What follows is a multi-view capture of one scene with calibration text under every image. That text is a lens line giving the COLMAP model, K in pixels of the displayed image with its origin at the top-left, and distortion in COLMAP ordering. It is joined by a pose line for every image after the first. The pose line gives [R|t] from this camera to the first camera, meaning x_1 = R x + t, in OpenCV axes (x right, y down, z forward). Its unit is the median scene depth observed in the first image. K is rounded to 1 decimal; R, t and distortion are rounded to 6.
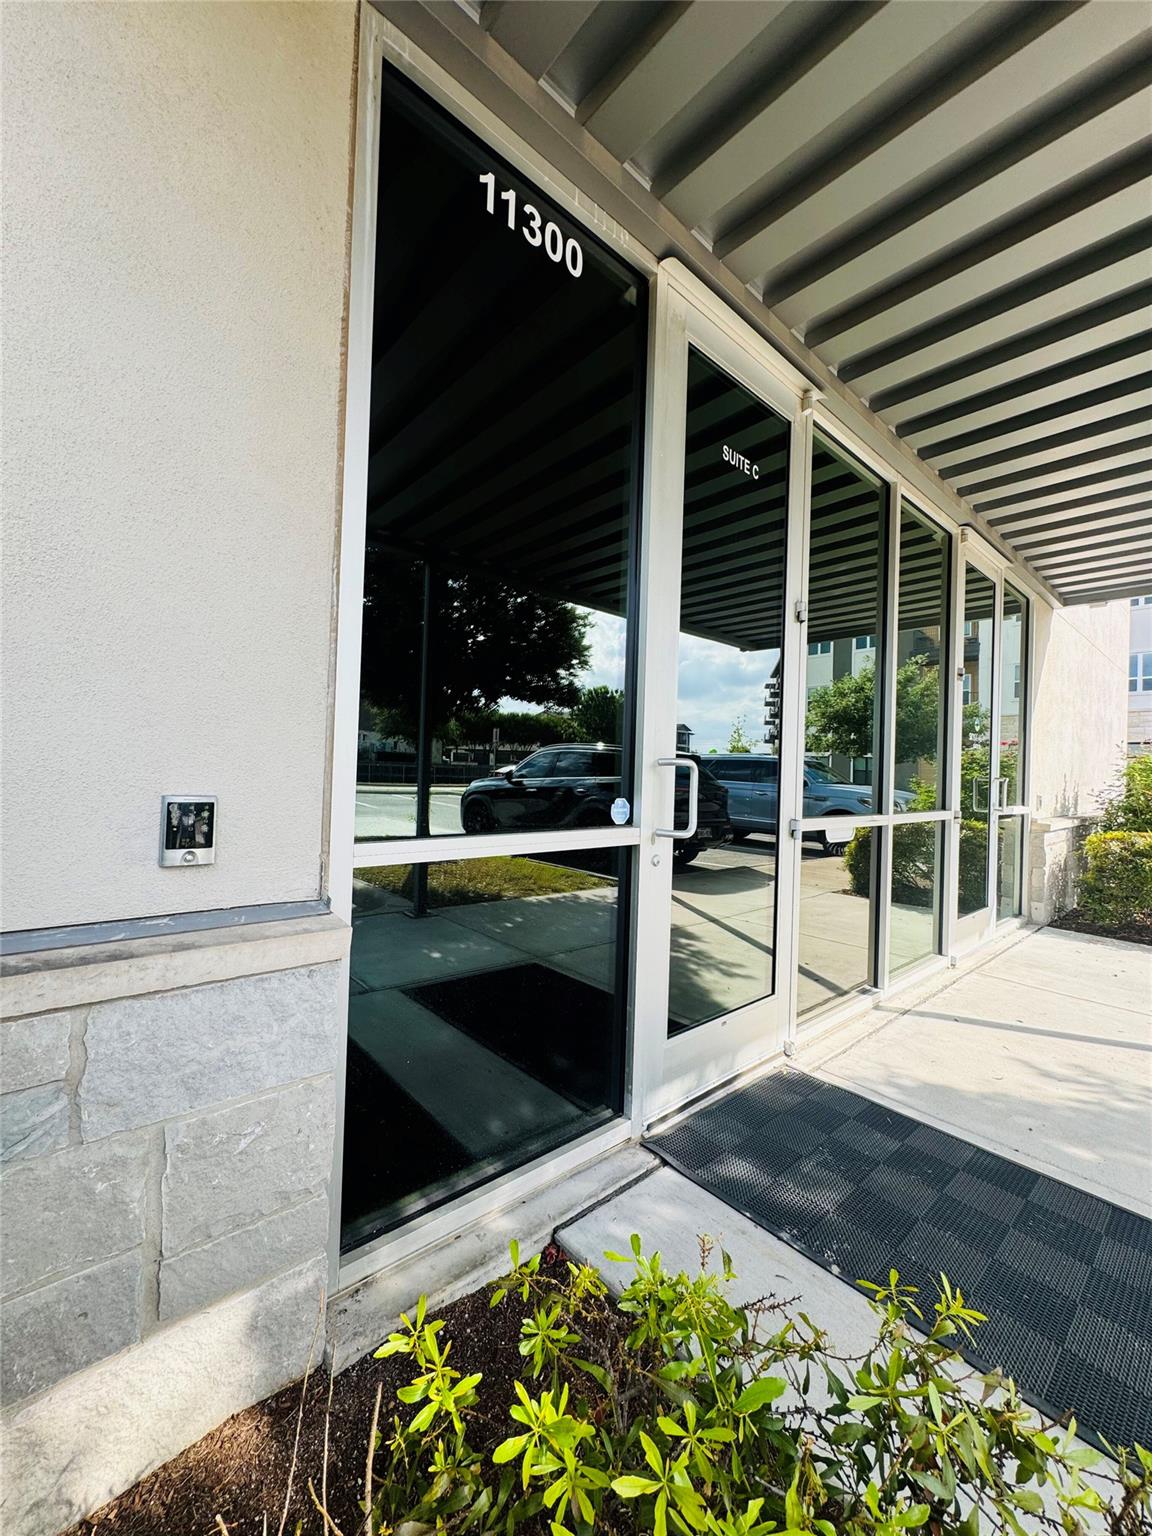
lens RADIAL K [[610.1, 0, 581.0], [0, 610.1, 765.4], [0, 0, 1]] dist [-0.002652, 0.000131]
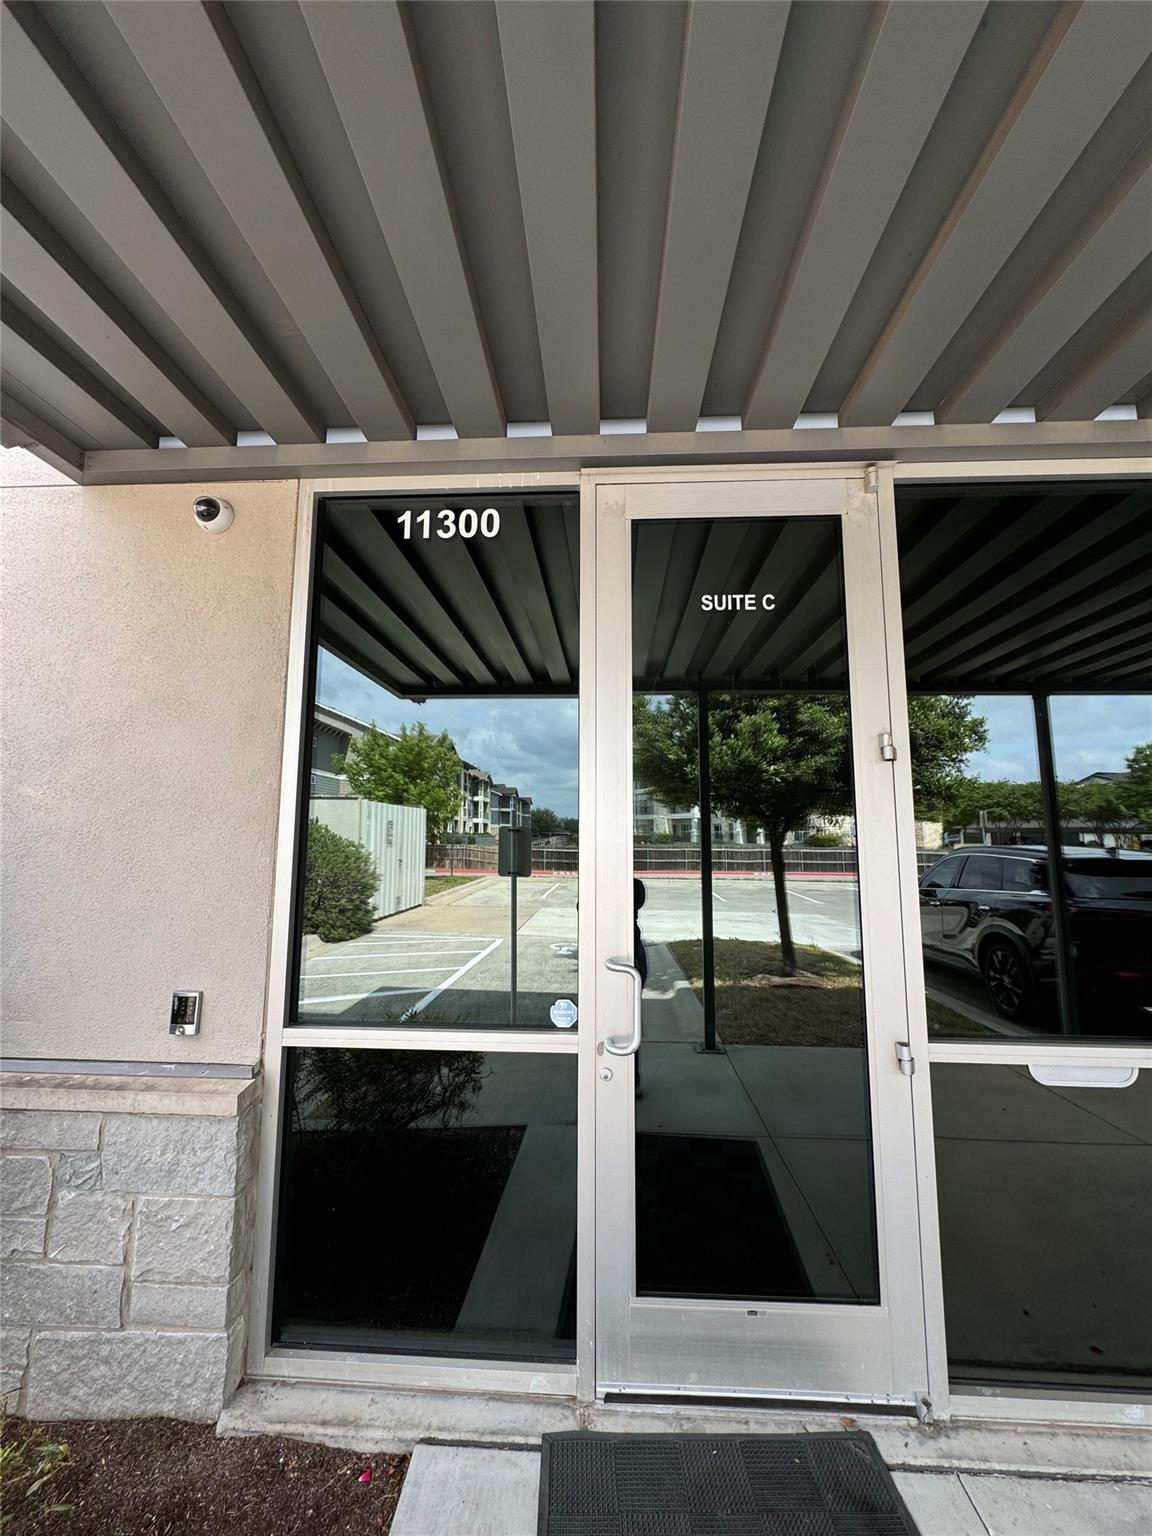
lens RADIAL K [[610.1, 0, 572.5], [0, 610.1, 774.2], [0, 0, 1]] dist [-0.002652, 0.000131]
pose [[0.705437, -0.113044, -0.699700, 0.806764], [0.023984, 0.990441, -0.135836, -0.173424], [0.708367, 0.079042, 0.701405, 0.299345]]
